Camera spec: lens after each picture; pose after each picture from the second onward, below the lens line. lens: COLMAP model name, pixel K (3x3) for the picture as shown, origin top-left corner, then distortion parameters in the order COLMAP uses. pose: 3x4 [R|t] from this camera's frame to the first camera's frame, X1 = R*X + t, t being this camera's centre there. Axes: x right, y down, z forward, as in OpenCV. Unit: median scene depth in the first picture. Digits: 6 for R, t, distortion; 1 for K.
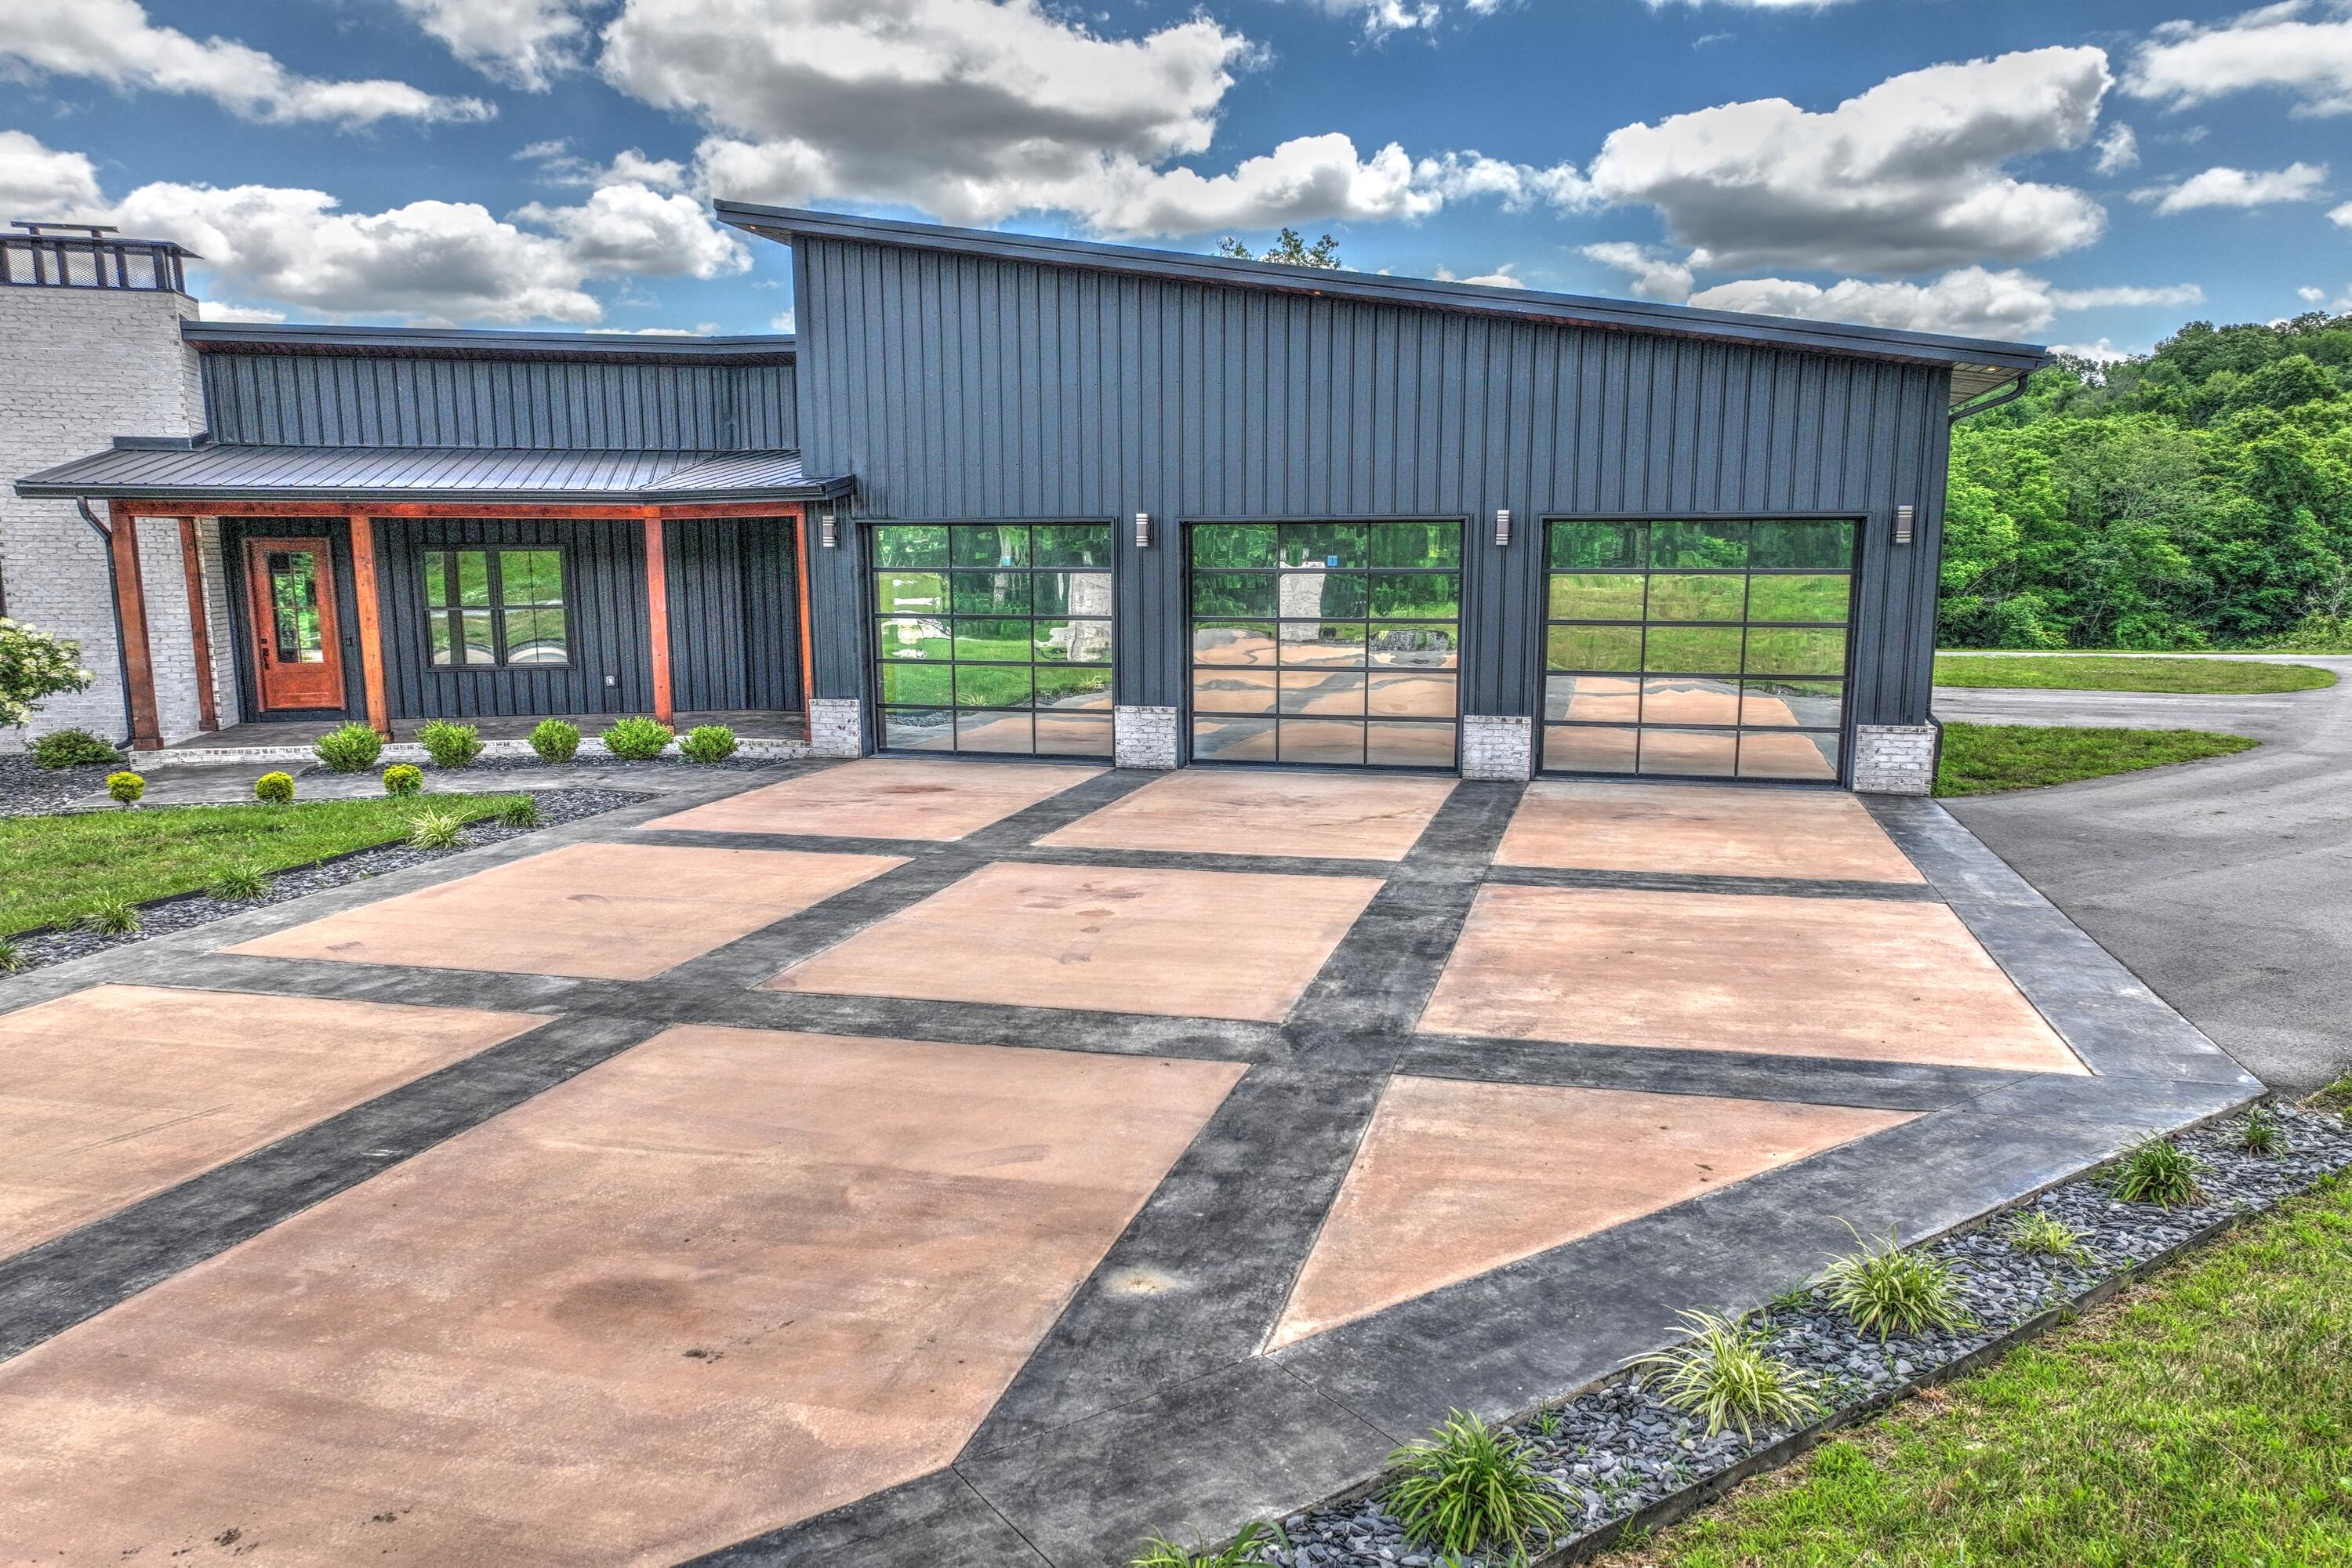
lens RADIAL K [[1649.2, 0, 1175.9], [0, 1649.2, 825.6], [0, 0, 1]] dist [0.001745, 0.017390]
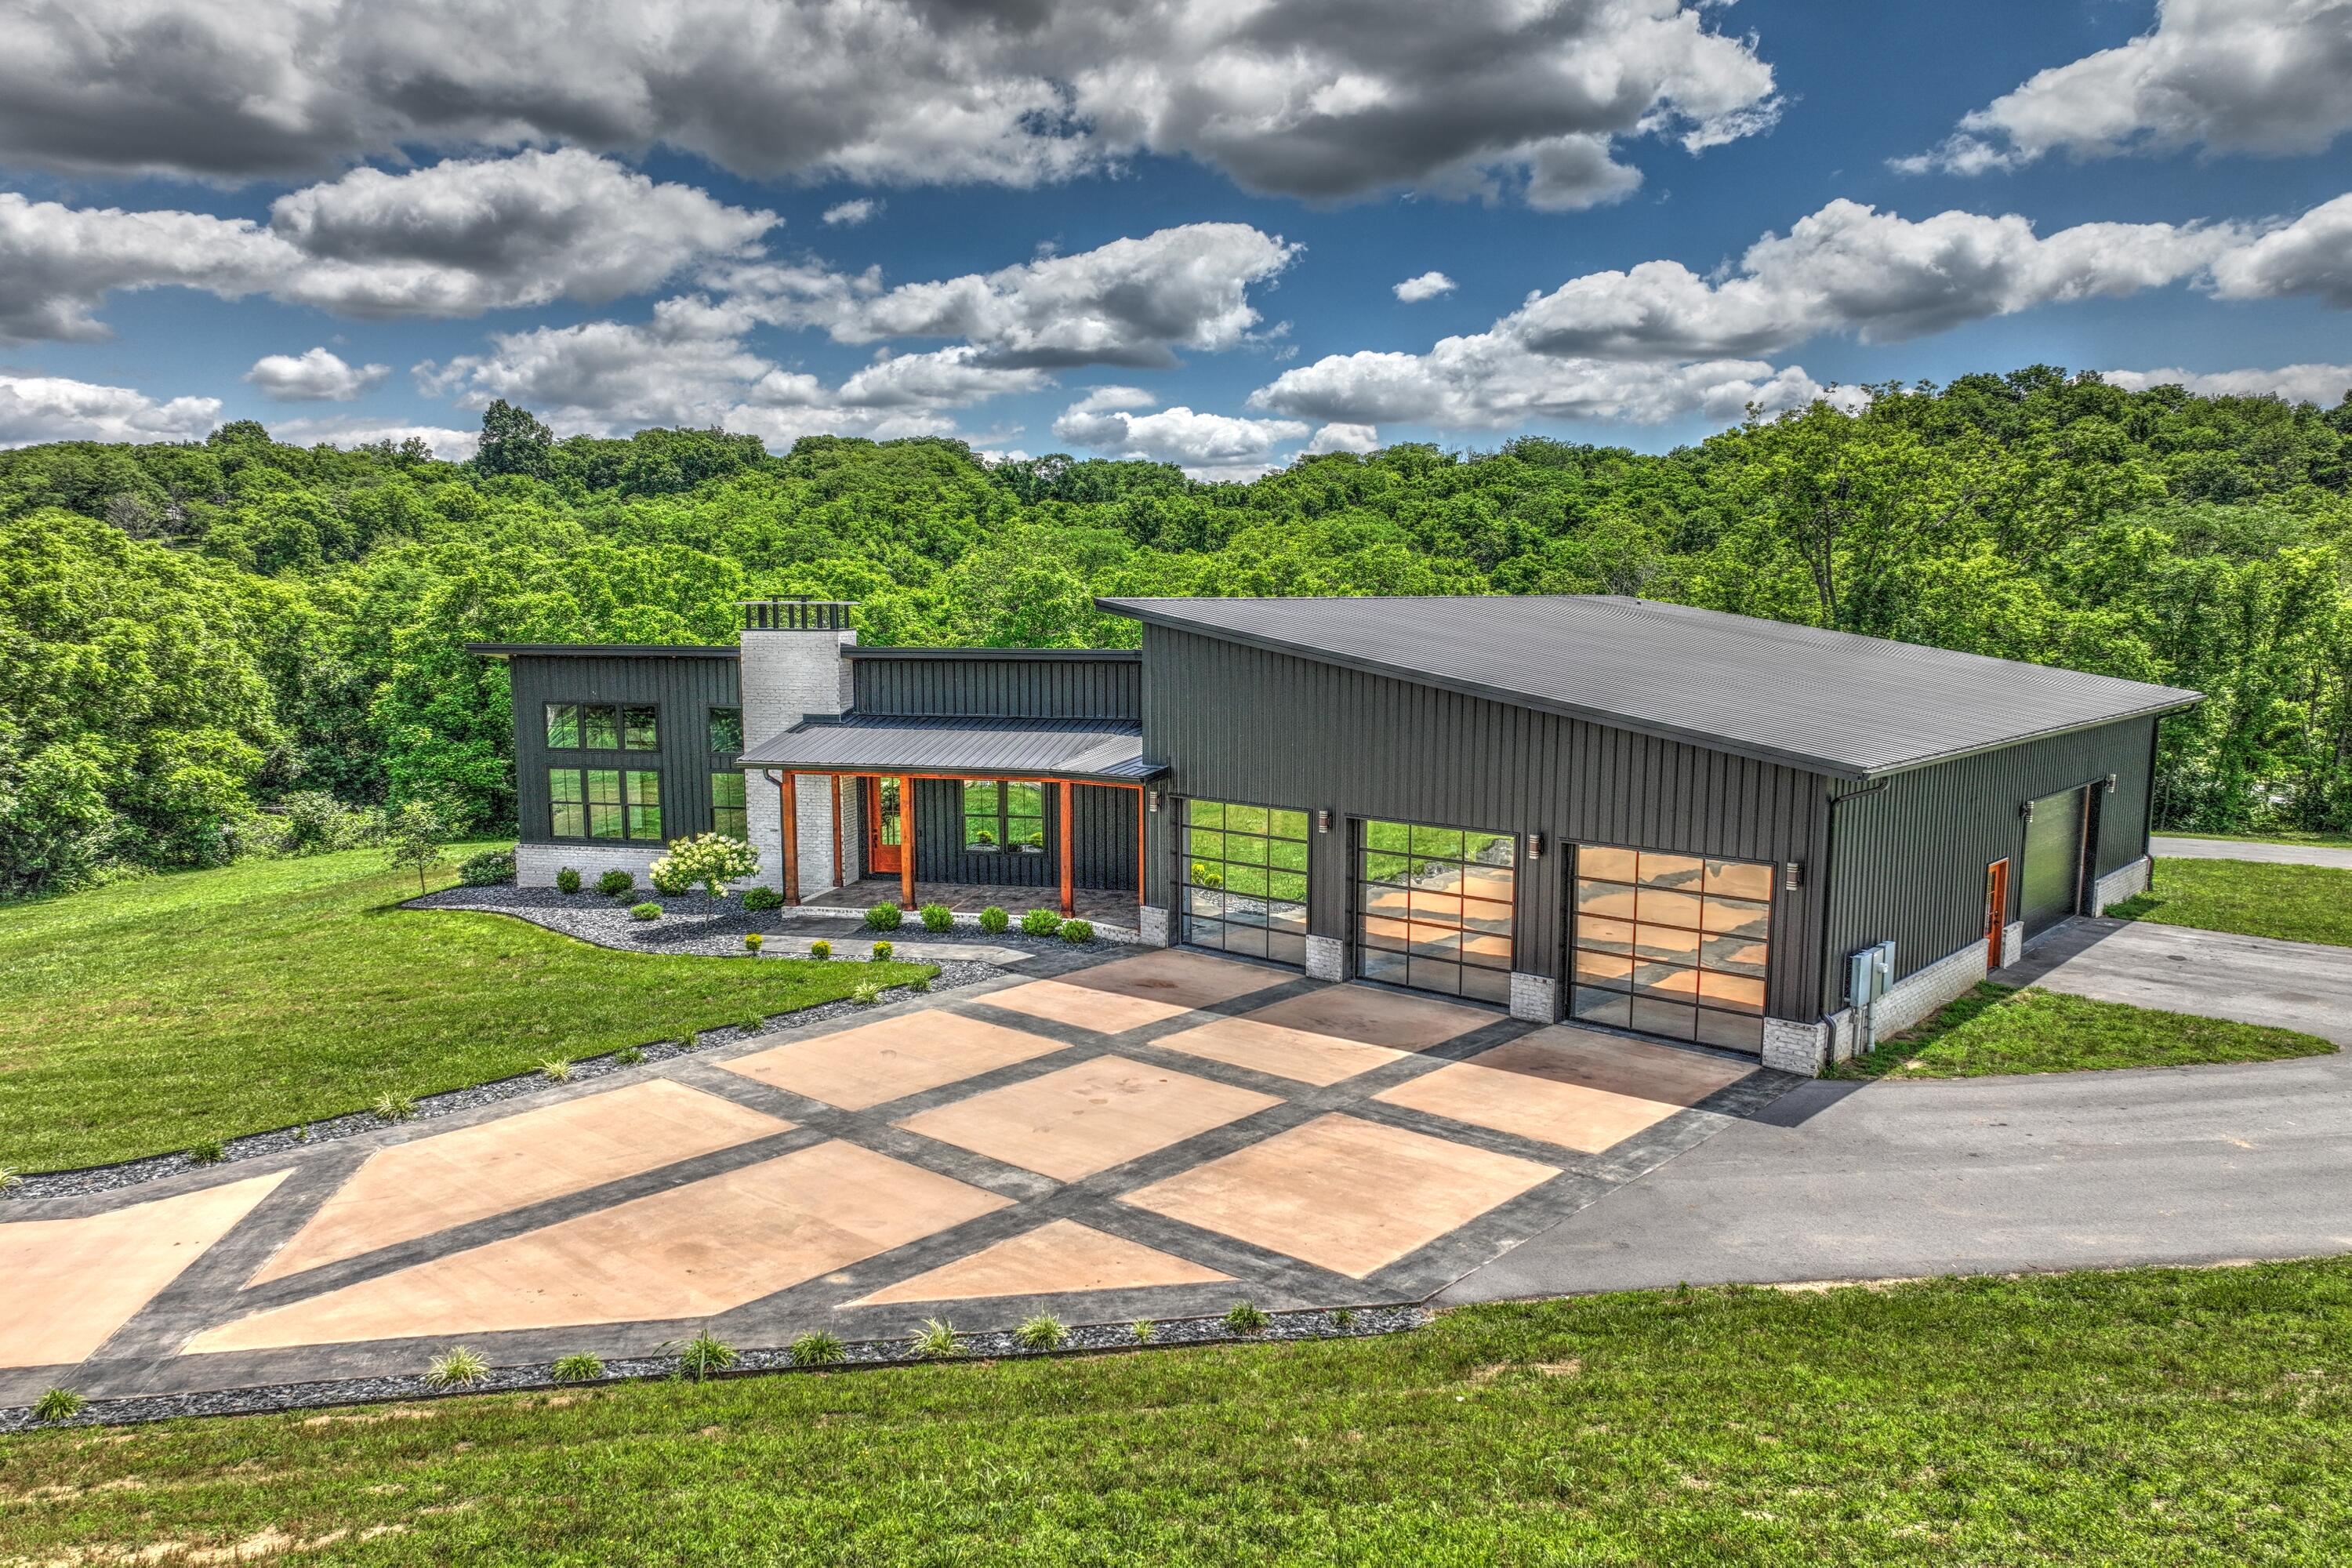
lens RADIAL K [[1649.2, 0, 1178.7], [0, 1649.2, 790.9], [0, 0, 1]] dist [0.001745, 0.017390]
pose [[0.895064, 0.058006, -0.442148, 0.539339], [-0.077418, 0.996660, -0.025968, -0.164195], [0.439165, 0.057473, 0.896566, -0.410221]]
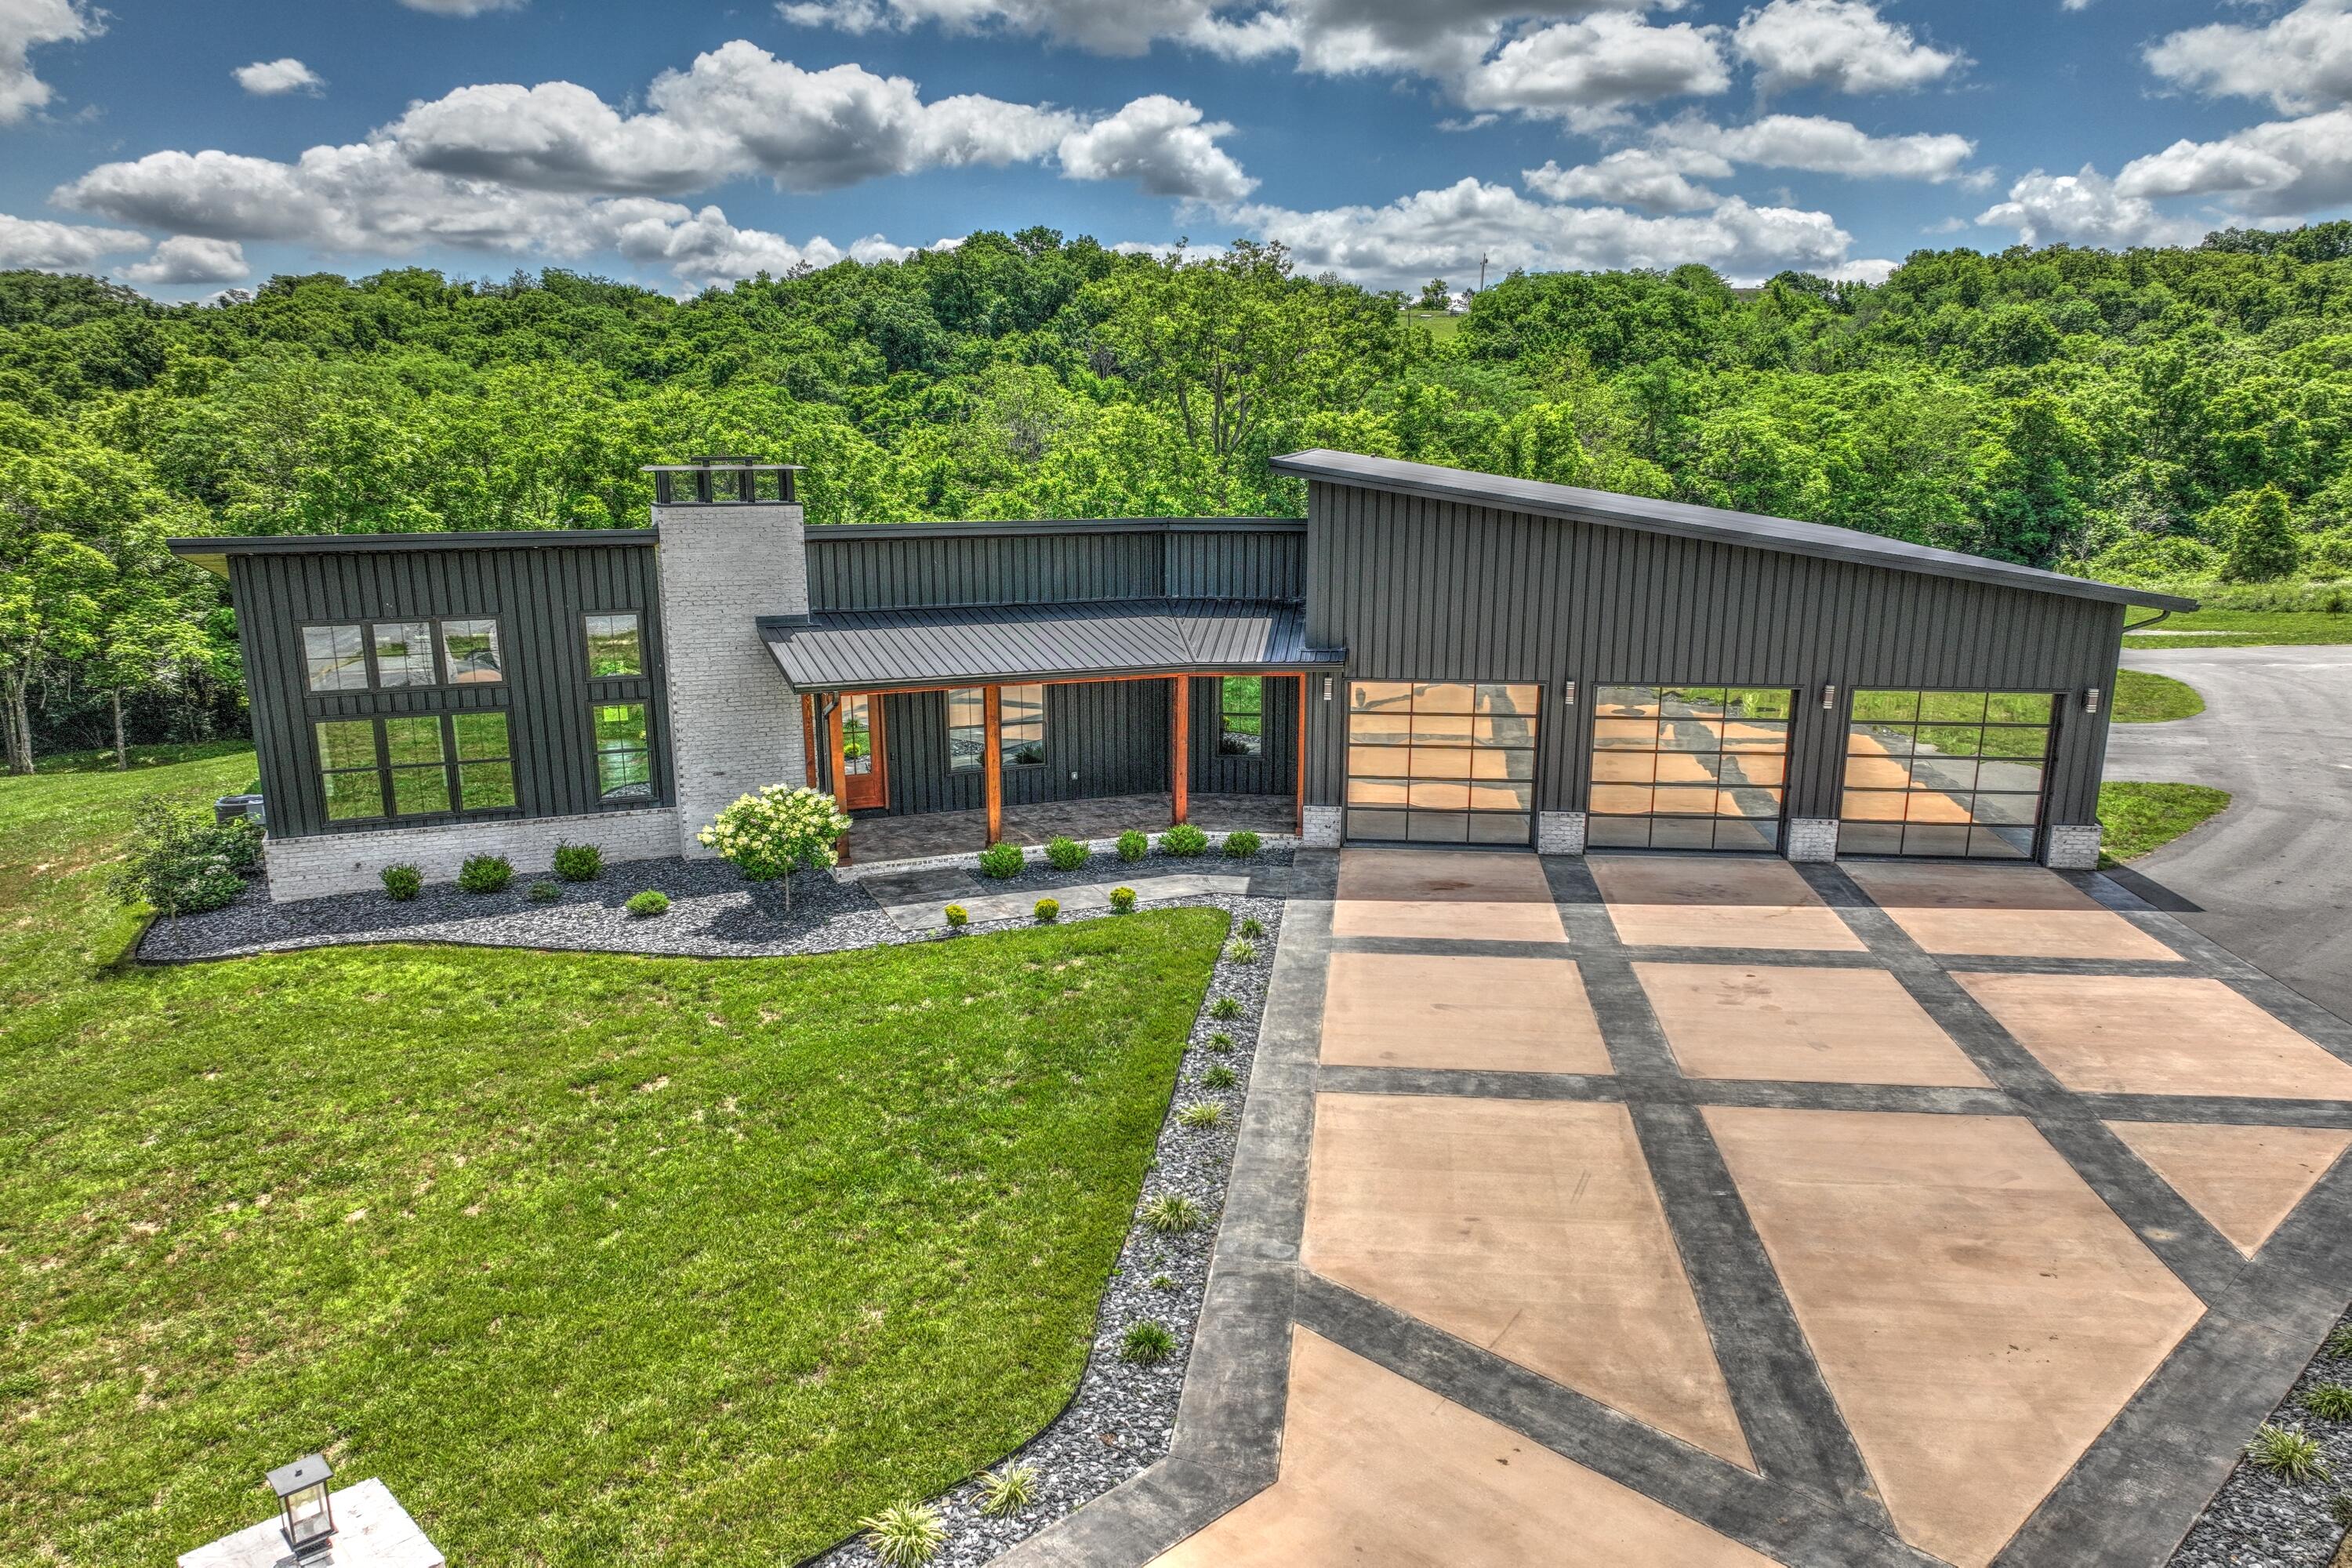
lens RADIAL K [[1651.5, 0, 1177.1], [0, 1651.5, 823.7], [0, 0, 1]] dist [-0.002967, 0.021281]
pose [[0.988995, -0.033199, 0.144174, -0.588995], [0.023995, 0.997589, 0.065119, -0.173158], [-0.145988, -0.060943, 0.987407, -0.387656]]
